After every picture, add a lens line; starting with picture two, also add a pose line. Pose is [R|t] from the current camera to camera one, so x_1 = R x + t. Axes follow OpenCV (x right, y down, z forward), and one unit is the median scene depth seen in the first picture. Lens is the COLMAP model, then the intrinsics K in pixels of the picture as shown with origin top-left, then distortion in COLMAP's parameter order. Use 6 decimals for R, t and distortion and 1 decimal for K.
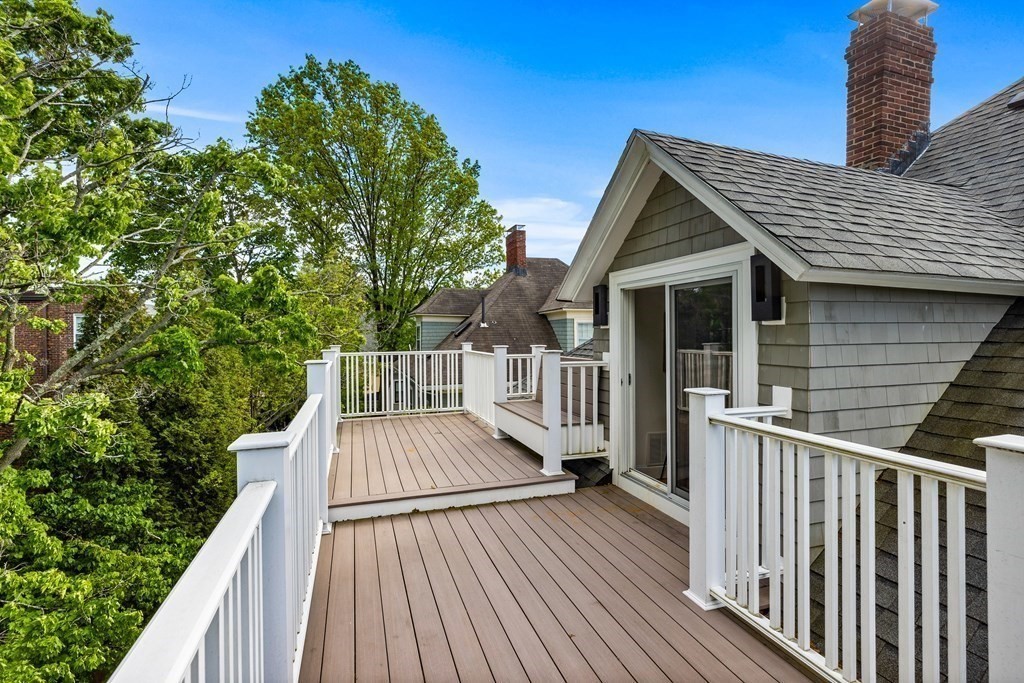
lens RADIAL K [[468.1, 0, 515.8], [0, 468.1, 337.4], [0, 0, 1]] dist [-0.006817, 0.003983]
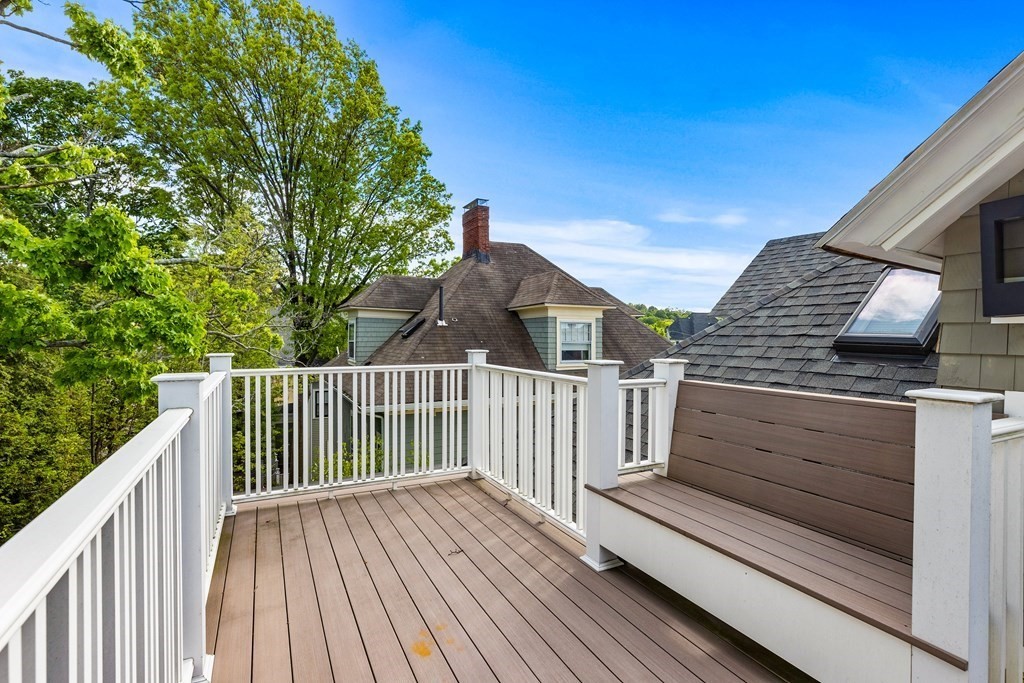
lens RADIAL K [[468.1, 0, 487.7], [0, 468.1, 337.9], [0, 0, 1]] dist [-0.006817, 0.003983]
pose [[0.993408, 0.013115, 0.113881, -0.066344], [-0.012758, 0.999911, -0.003865, -0.000224], [-0.113921, 0.002387, 0.993487, 0.191959]]
